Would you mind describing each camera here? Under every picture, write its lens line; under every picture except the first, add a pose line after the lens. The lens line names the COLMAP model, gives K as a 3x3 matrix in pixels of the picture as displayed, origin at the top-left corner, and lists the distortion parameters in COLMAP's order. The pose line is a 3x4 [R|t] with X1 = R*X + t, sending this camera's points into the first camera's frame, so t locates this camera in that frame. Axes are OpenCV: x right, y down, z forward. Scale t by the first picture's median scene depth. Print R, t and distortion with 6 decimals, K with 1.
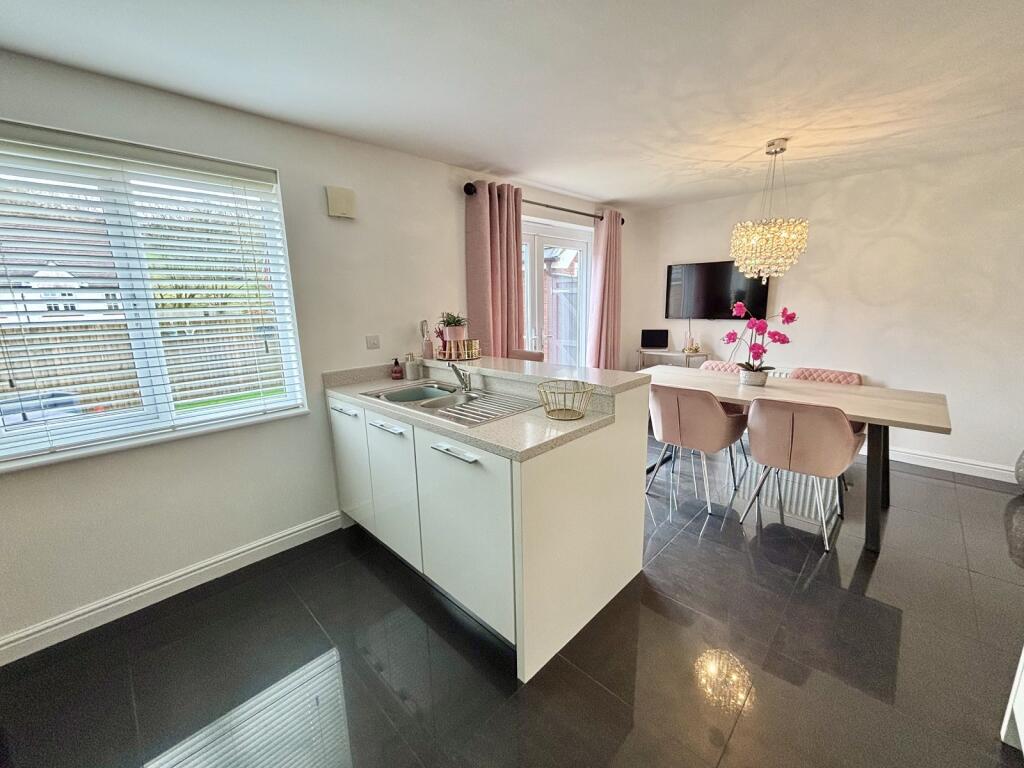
lens RADIAL K [[412.7, 0, 512.0], [0, 412.7, 384.0], [0, 0, 1]] dist [-0.000577, -0.000656]
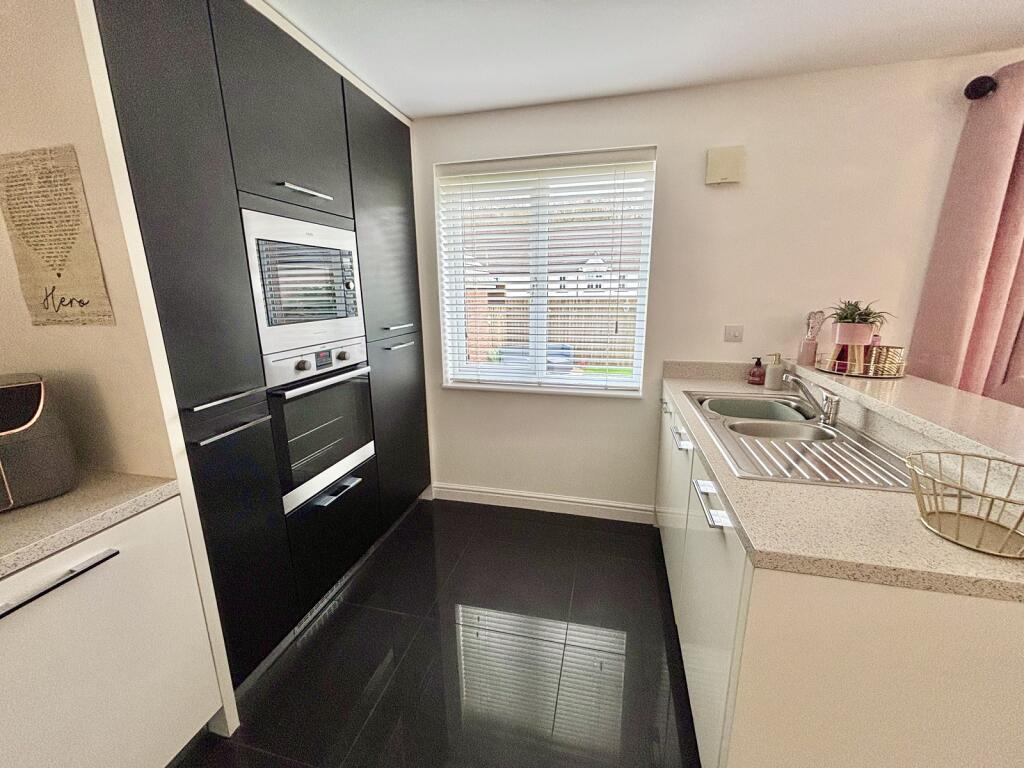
lens RADIAL K [[412.7, 0, 512.0], [0, 412.7, 384.0], [0, 0, 1]] dist [-0.000577, -0.000656]
pose [[0.512653, 0.209688, -0.832597, 0.151617], [-0.172519, 0.975099, 0.139352, -0.045427], [0.841085, 0.072200, 0.536063, 0.210161]]
